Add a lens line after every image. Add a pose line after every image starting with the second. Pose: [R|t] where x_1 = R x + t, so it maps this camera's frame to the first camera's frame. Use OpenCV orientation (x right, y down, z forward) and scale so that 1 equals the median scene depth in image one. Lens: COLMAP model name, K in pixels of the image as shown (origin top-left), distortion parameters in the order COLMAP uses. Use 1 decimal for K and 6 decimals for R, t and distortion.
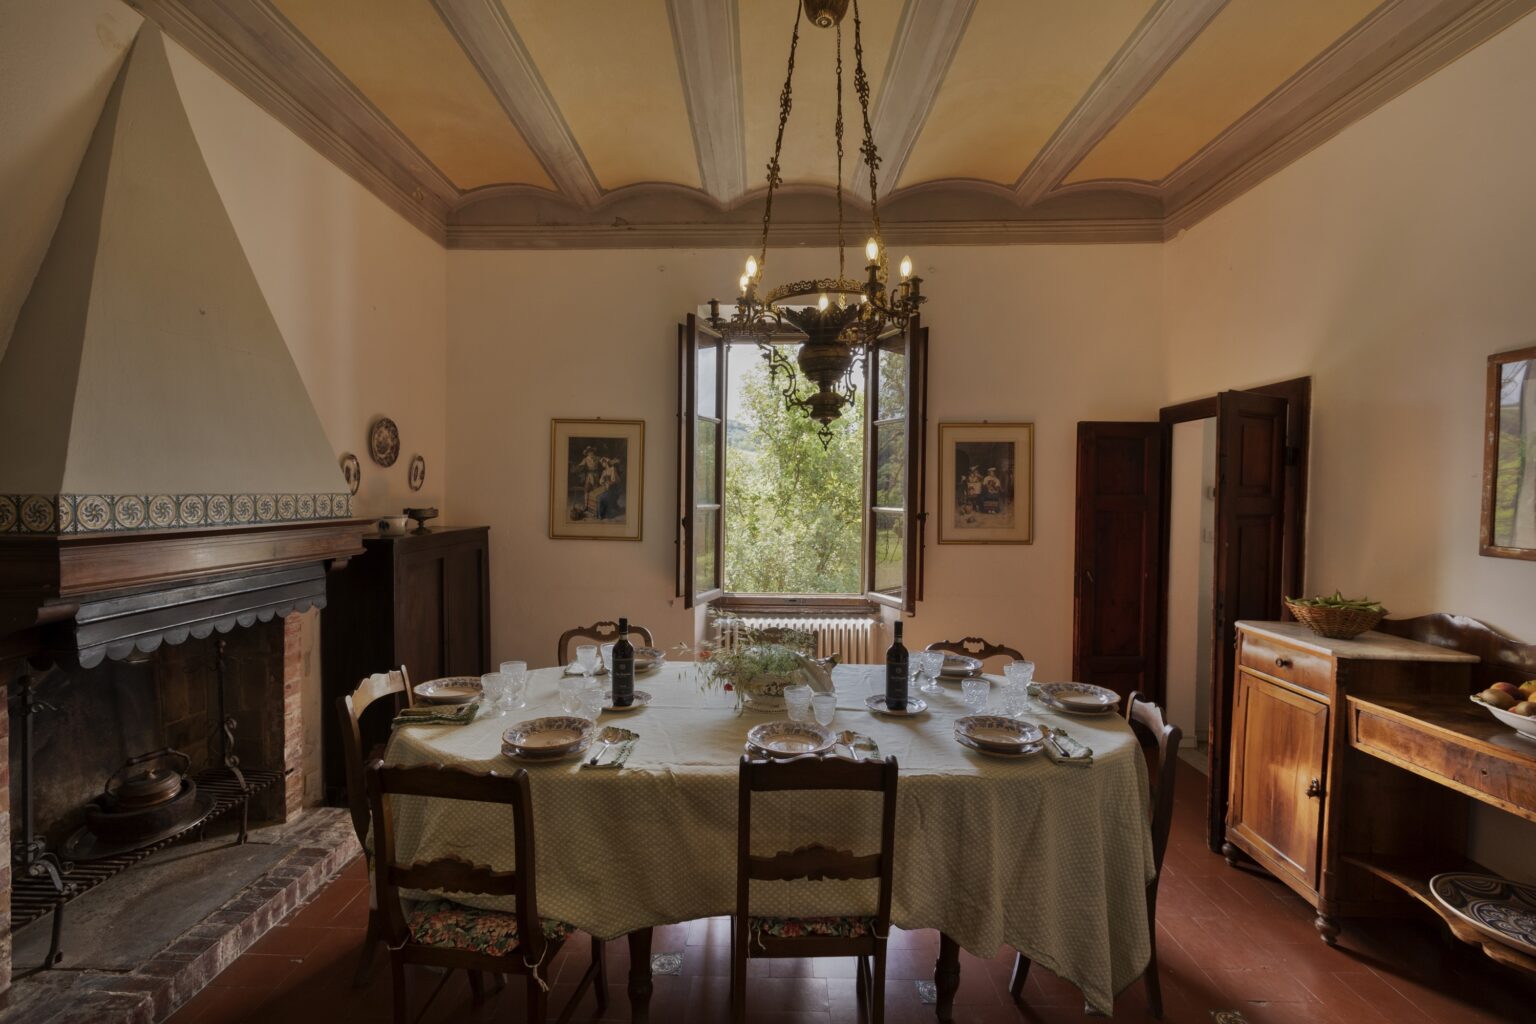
lens RADIAL K [[671.6, 0, 767.9], [0, 671.6, 510.6], [0, 0, 1]] dist [-0.000666, -0.000369]
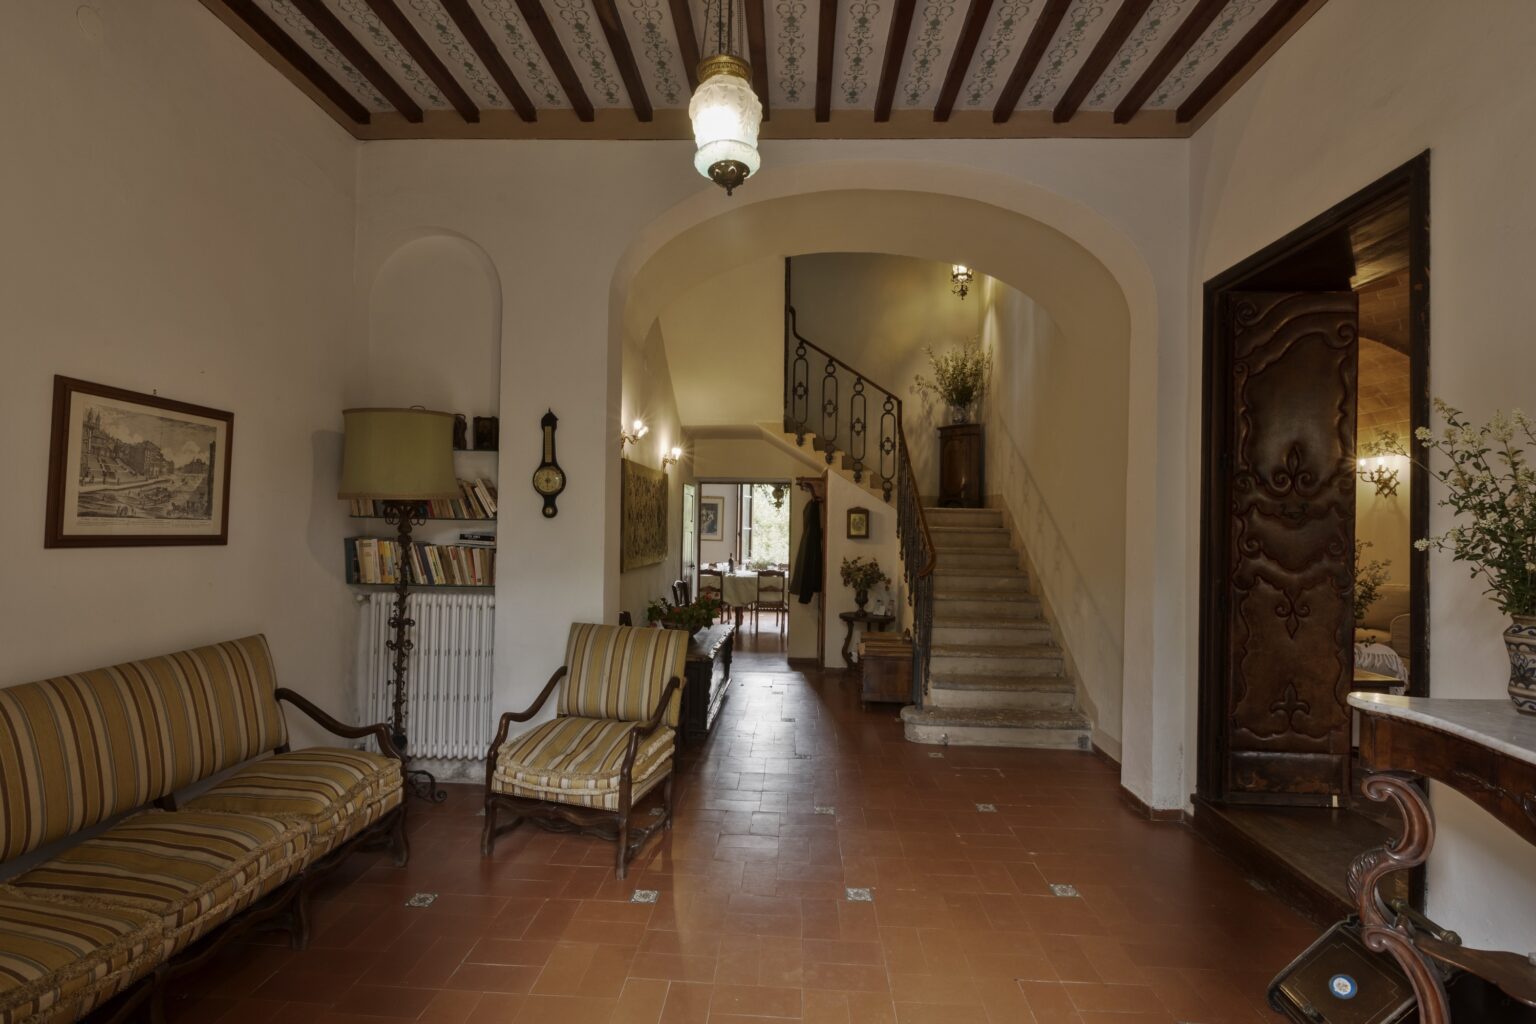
lens RADIAL K [[797.7, 0, 763.5], [0, 797.7, 506.3], [0, 0, 1]] dist [-0.005536, 0.001021]
pose [[0.999291, 0.000266, -0.037654, 0.186249], [-0.001696, 0.999278, -0.037960, 0.049761], [0.037616, 0.037997, 0.998570, -4.132098]]
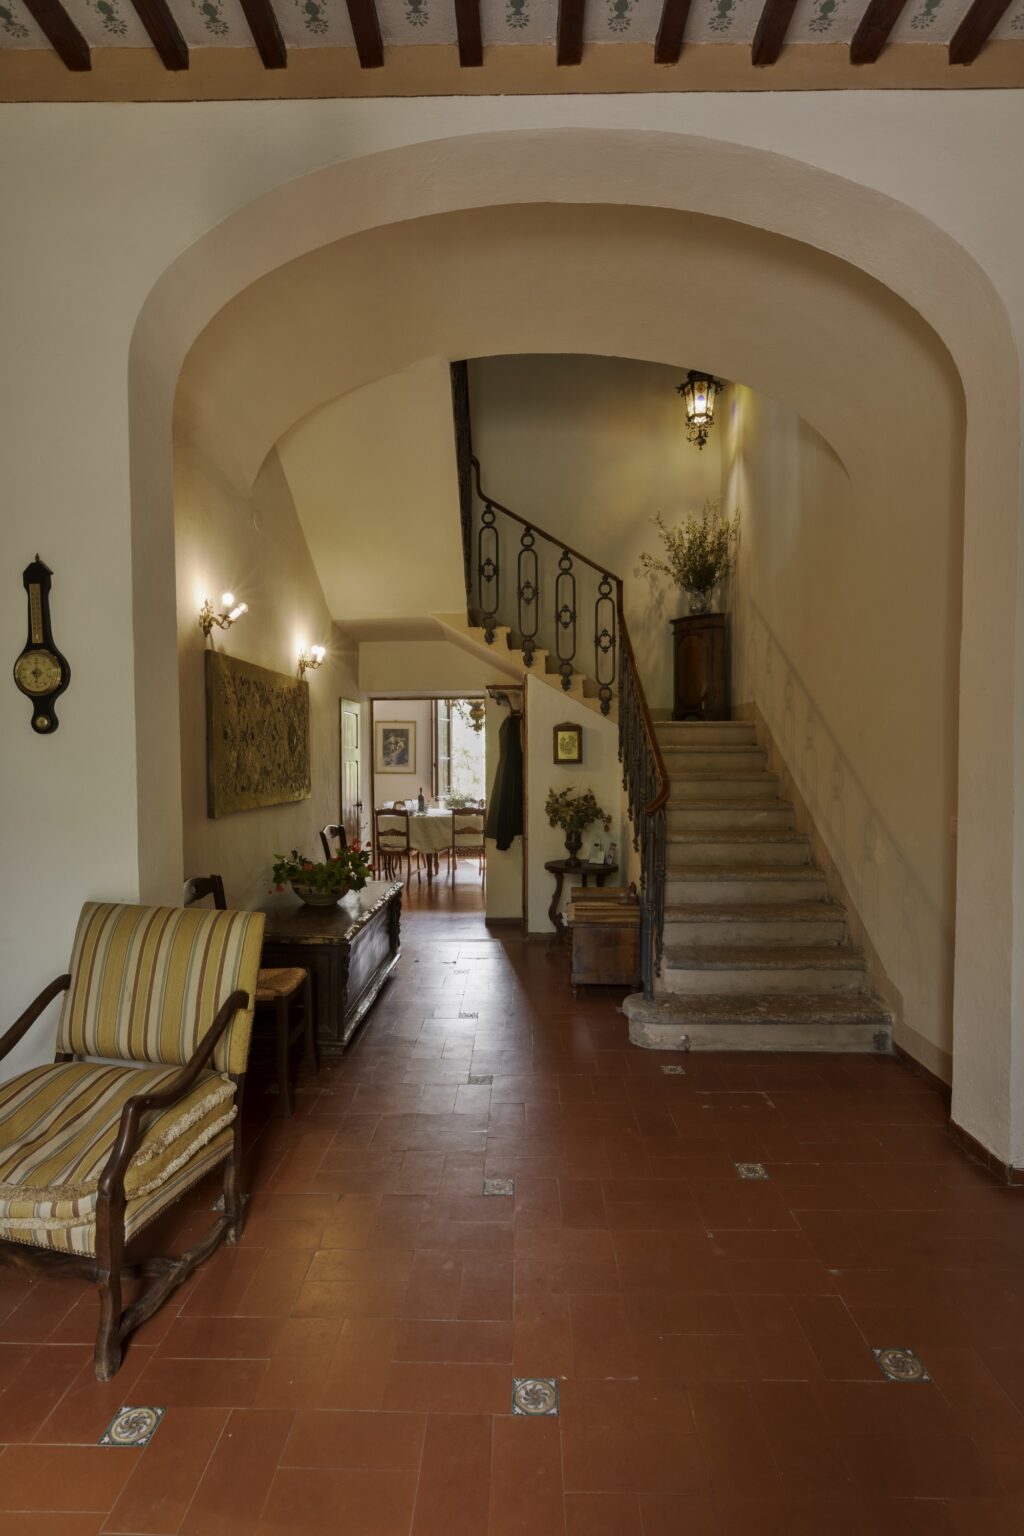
lens RADIAL K [[853.8, 0, 513.4], [0, 853.8, 773.2], [0, 0, 1]] dist [0.007640, -0.003948]
pose [[0.999747, -0.020768, -0.008650, 0.309591], [0.020796, 0.999779, 0.003126, 0.075348], [0.008583, -0.003305, 0.999958, -3.475365]]
